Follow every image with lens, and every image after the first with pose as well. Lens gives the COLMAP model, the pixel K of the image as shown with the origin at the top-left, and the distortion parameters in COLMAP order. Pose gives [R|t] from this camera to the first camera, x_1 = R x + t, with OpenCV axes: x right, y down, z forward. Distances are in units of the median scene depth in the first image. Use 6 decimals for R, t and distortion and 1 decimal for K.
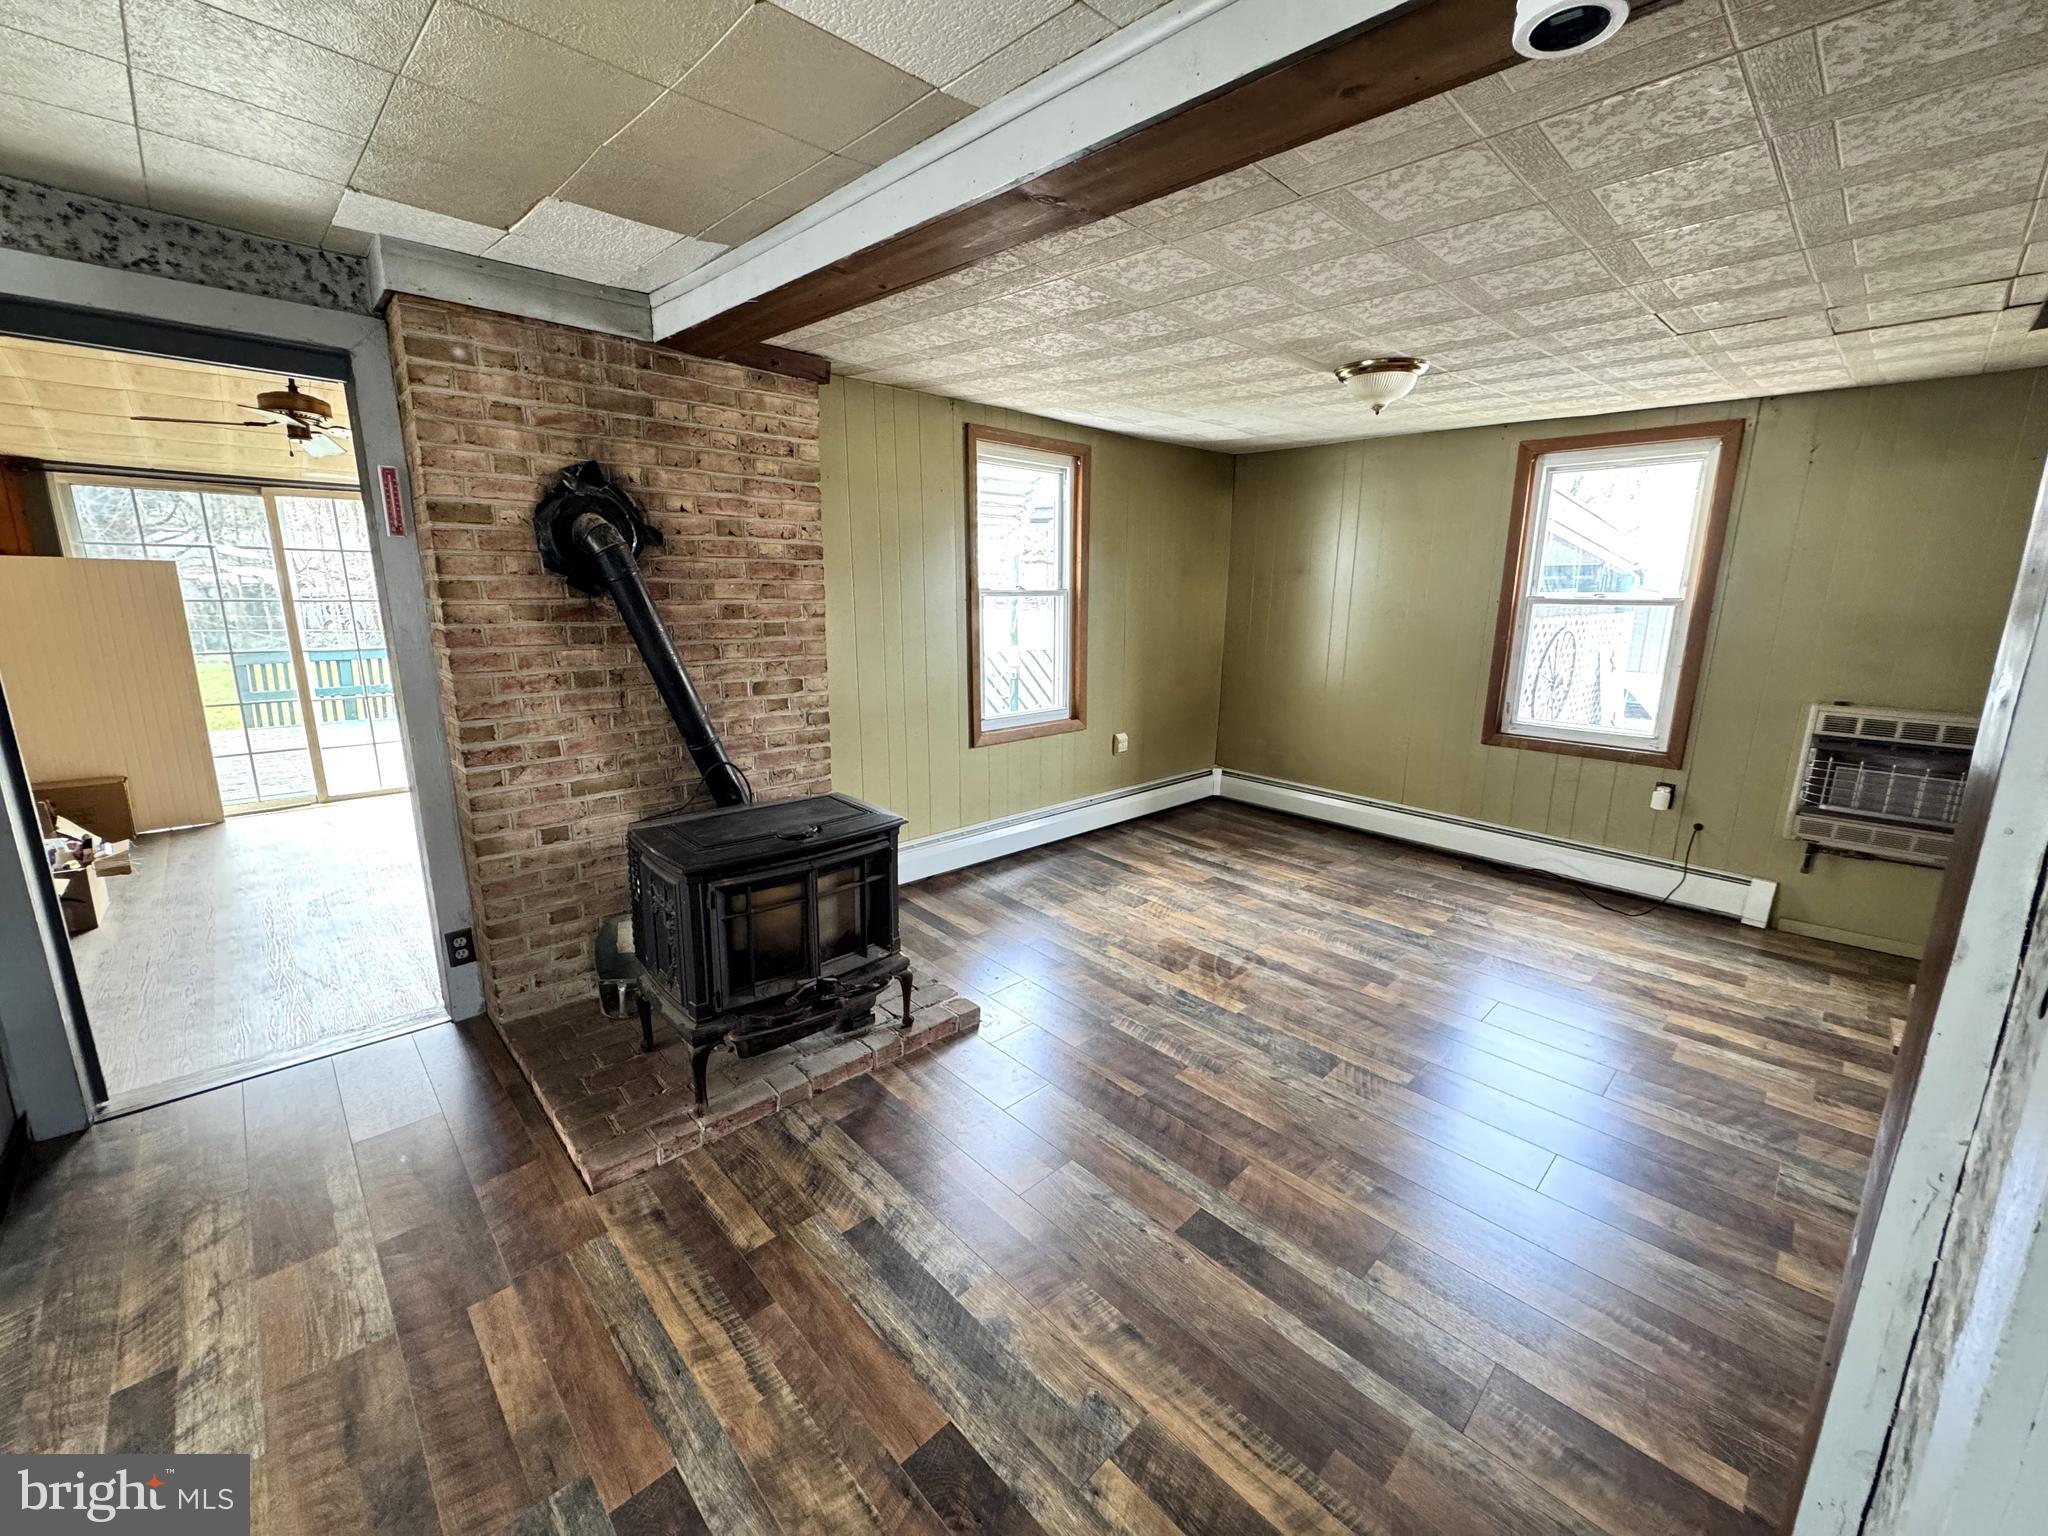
lens RADIAL K [[814.6, 0, 1018.0], [0, 814.6, 766.7], [0, 0, 1]] dist [-0.001553, -0.000166]
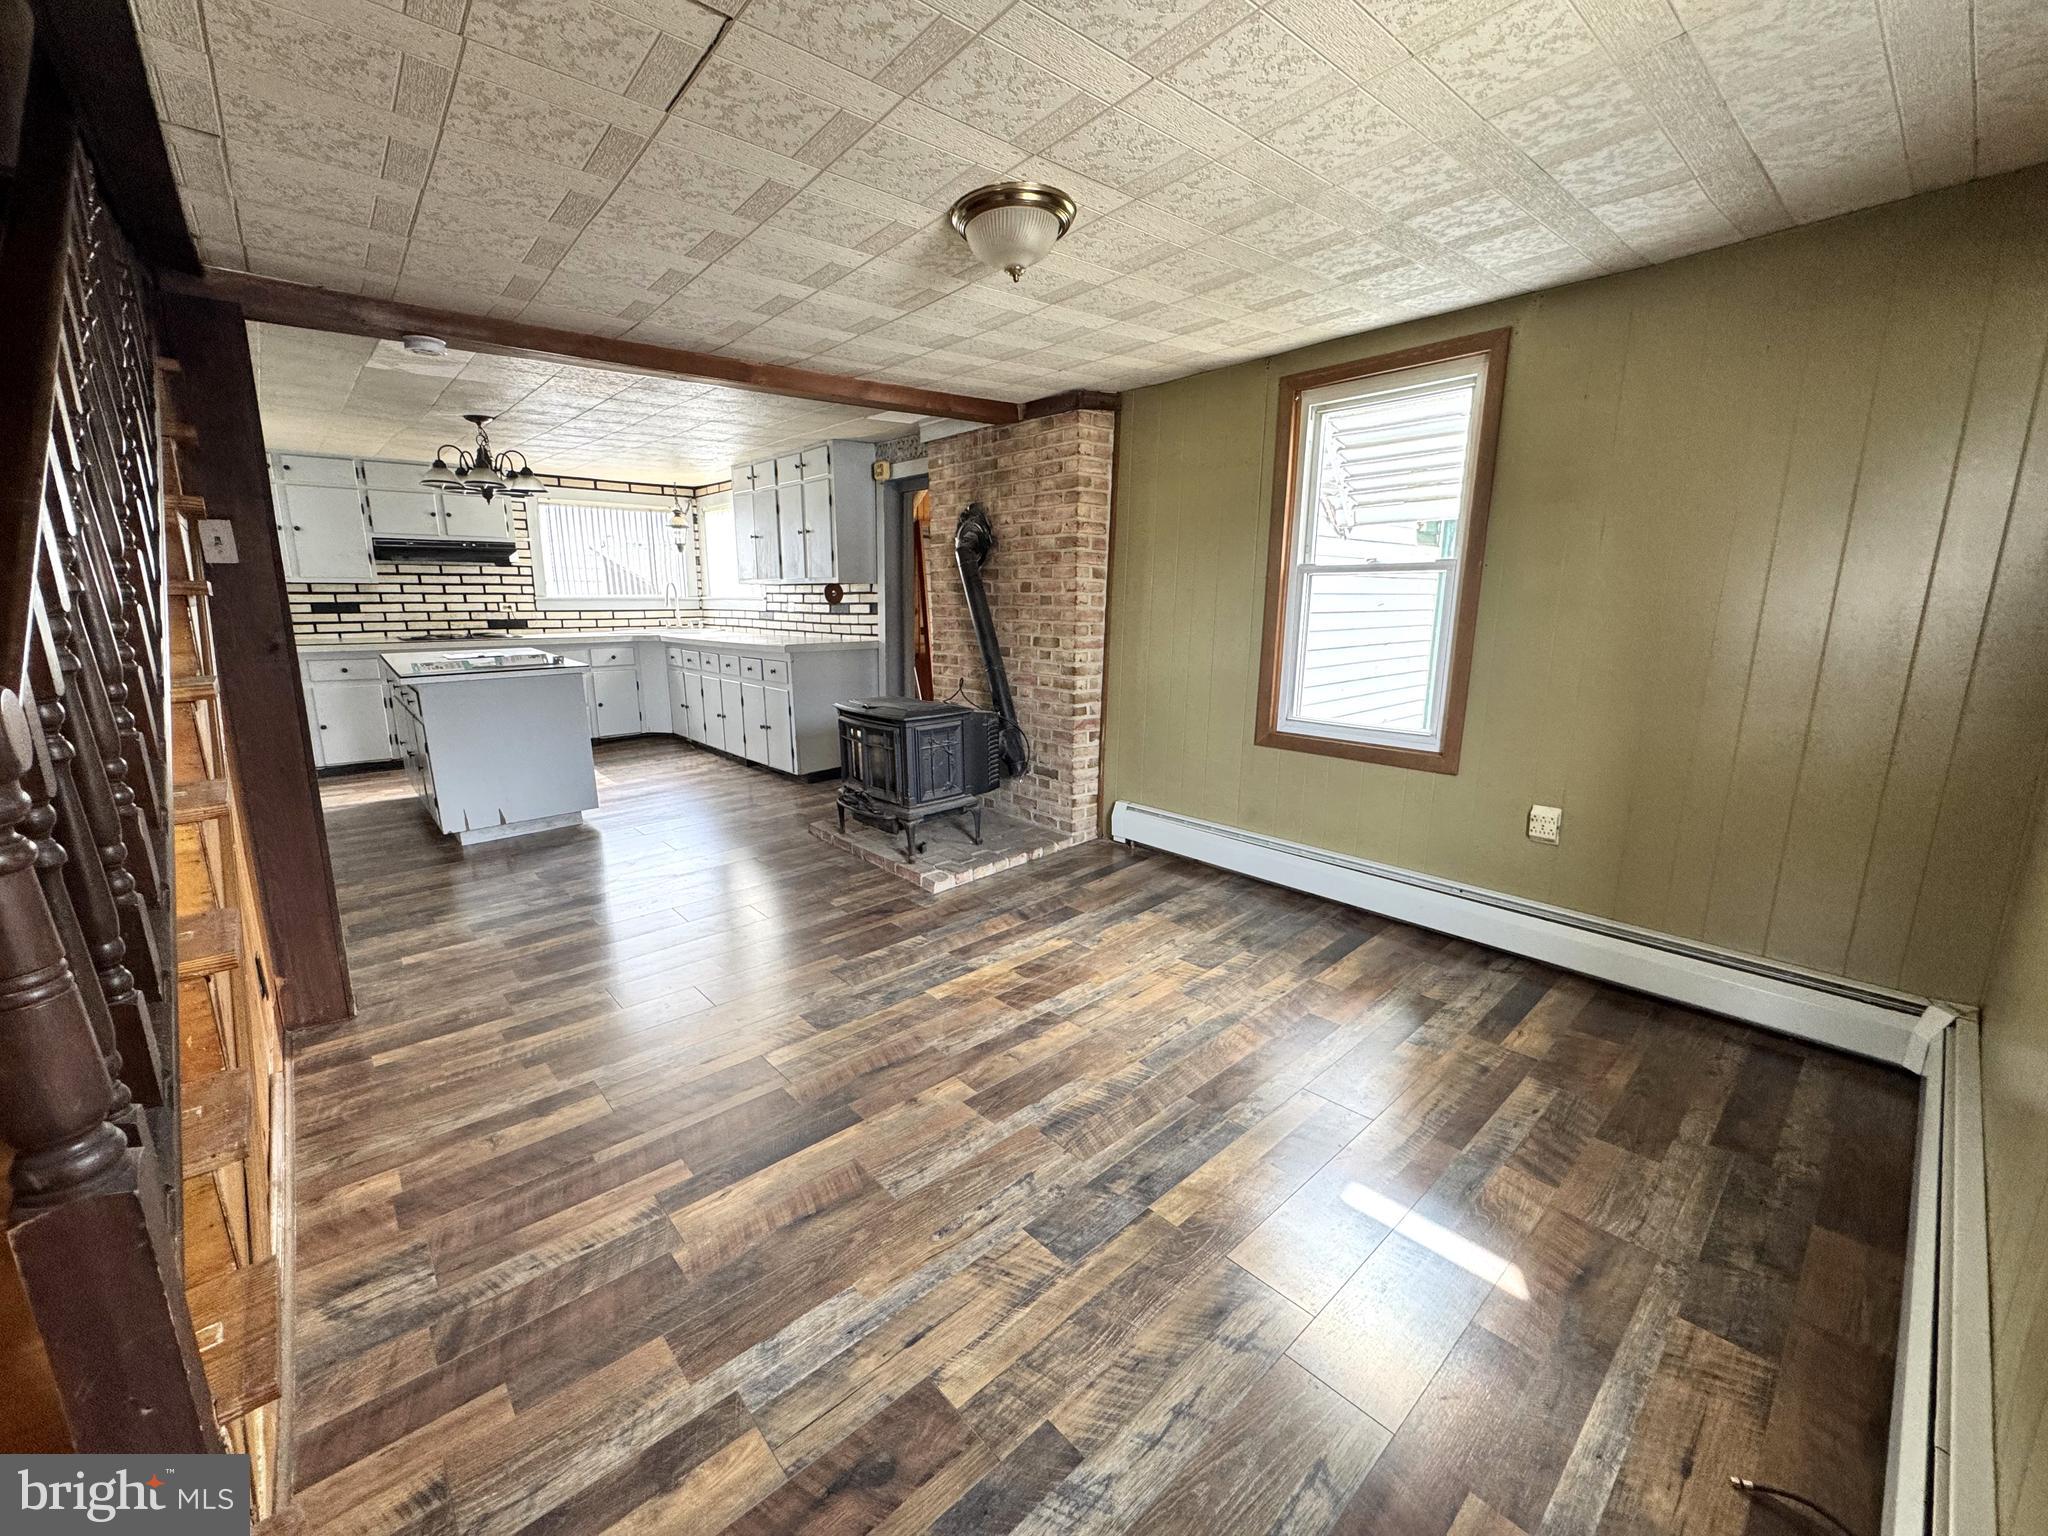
lens RADIAL K [[815.6, 0, 1033.8], [0, 815.6, 769.3], [0, 0, 1]] dist [-0.000629, -0.000125]
pose [[-0.029969, 0.193675, -0.980608, 1.067609], [-0.219046, 0.955929, 0.195495, -0.151899], [0.975254, 0.220657, 0.013776, 0.971475]]
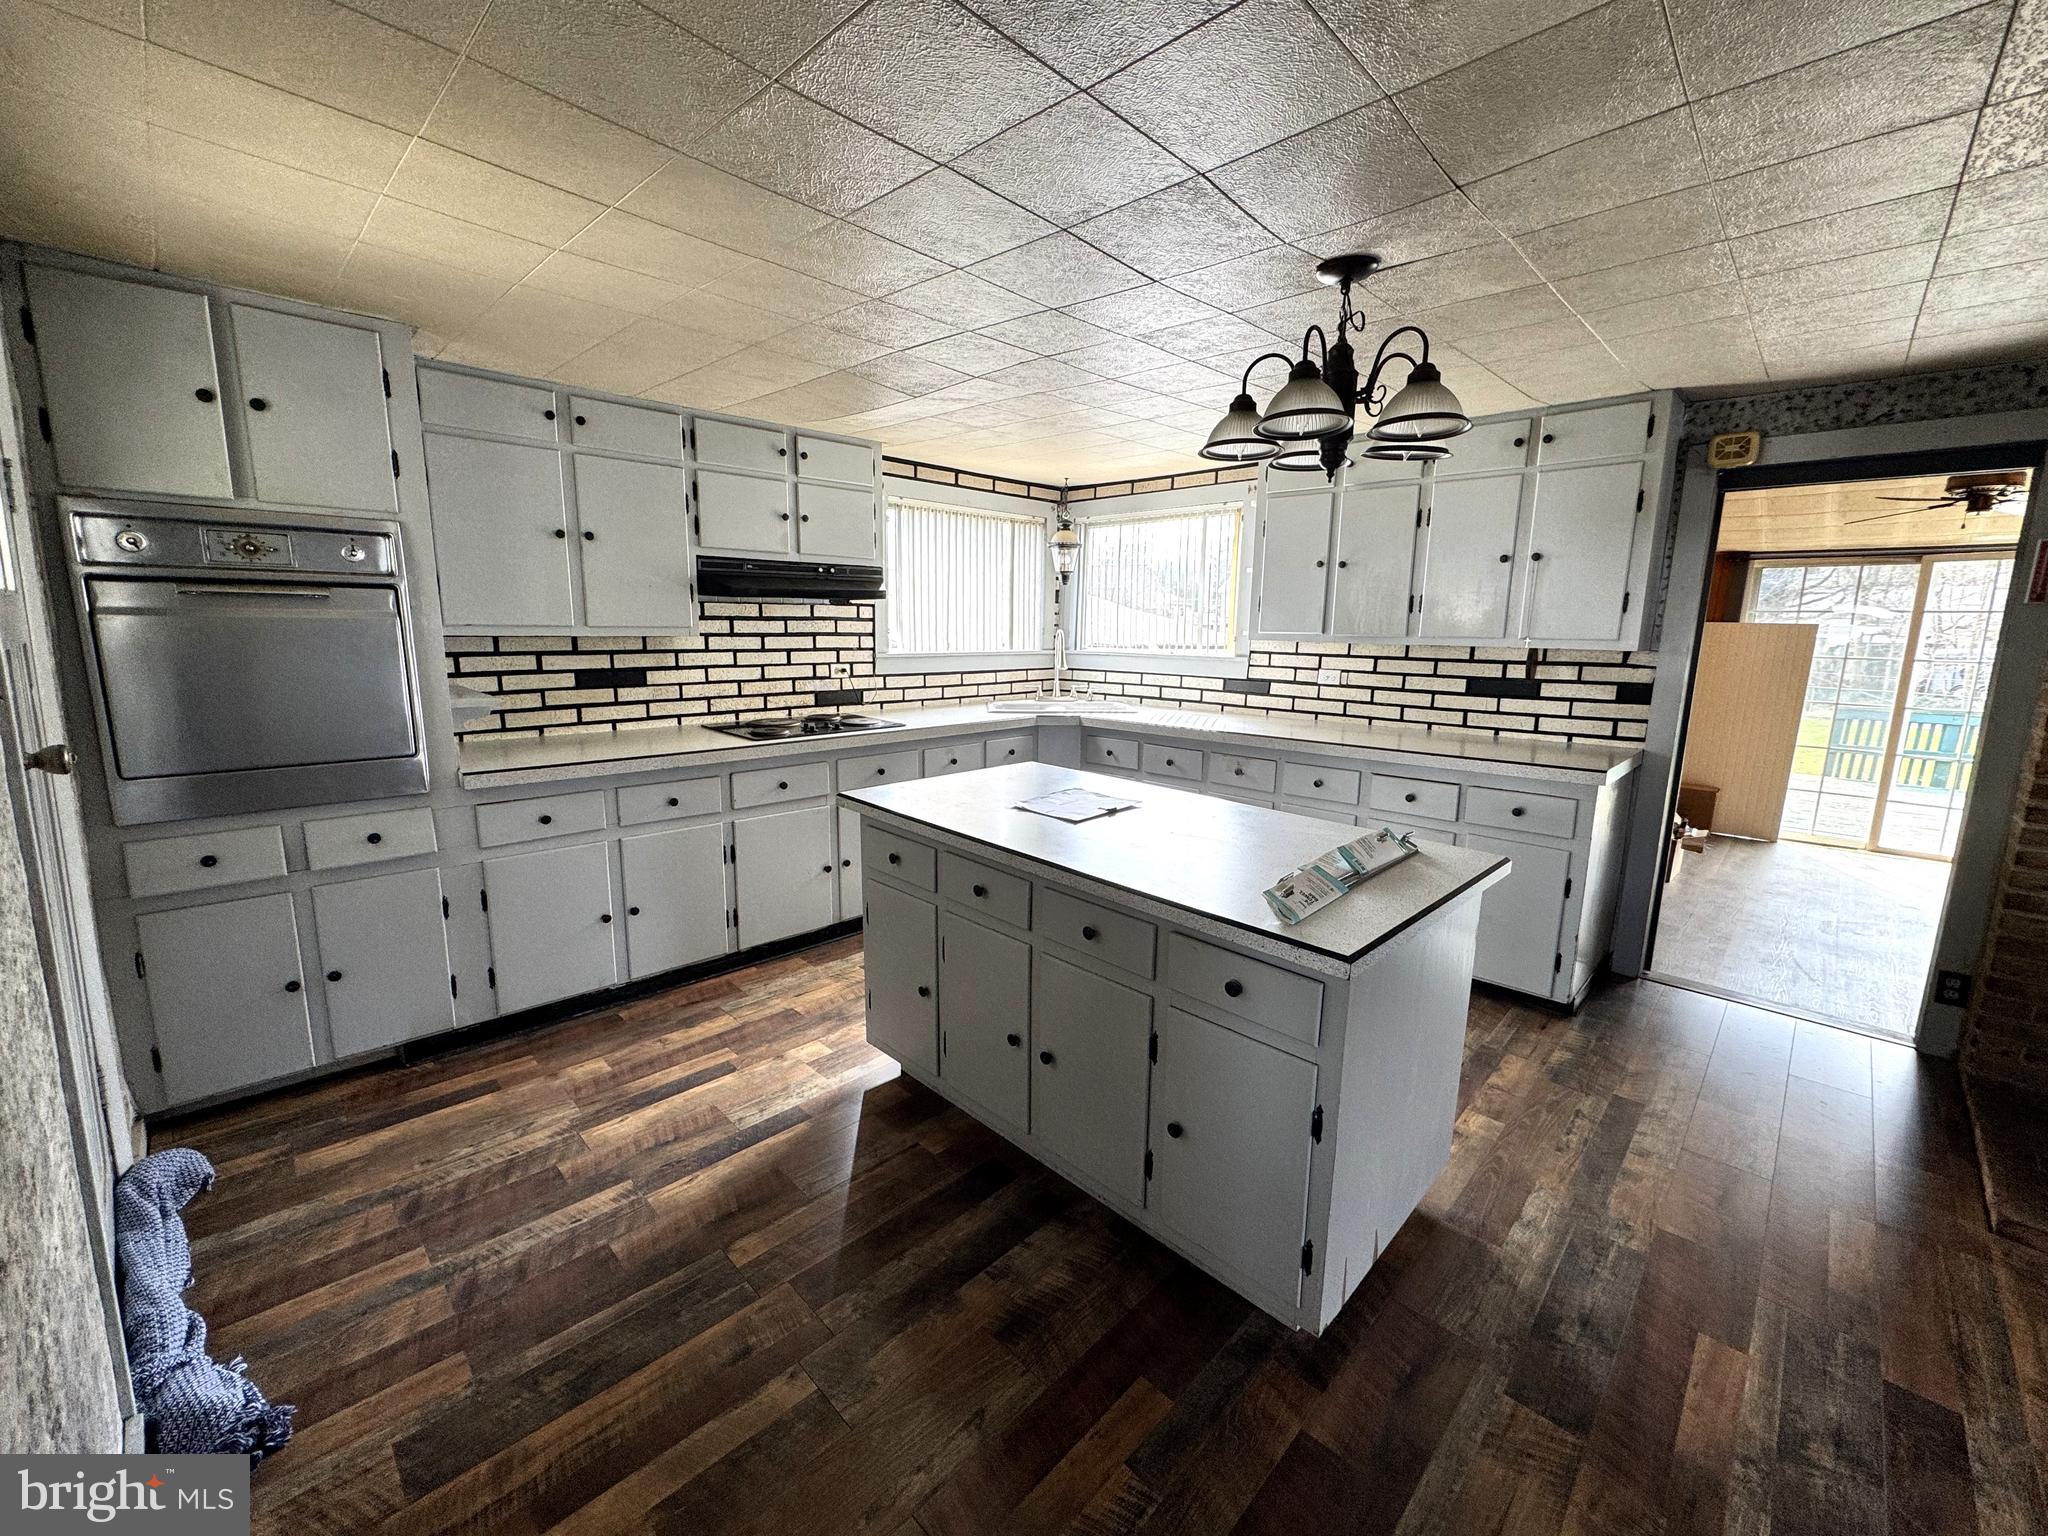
lens RADIAL K [[815.6, 0, 1033.8], [0, 815.6, 769.3], [0, 0, 1]] dist [-0.000629, -0.000125]
pose [[0.027583, 0.163140, -0.986217, 0.226874], [-0.228847, 0.961421, 0.152638, 0.051356], [0.973071, 0.221483, 0.063853, -0.234405]]
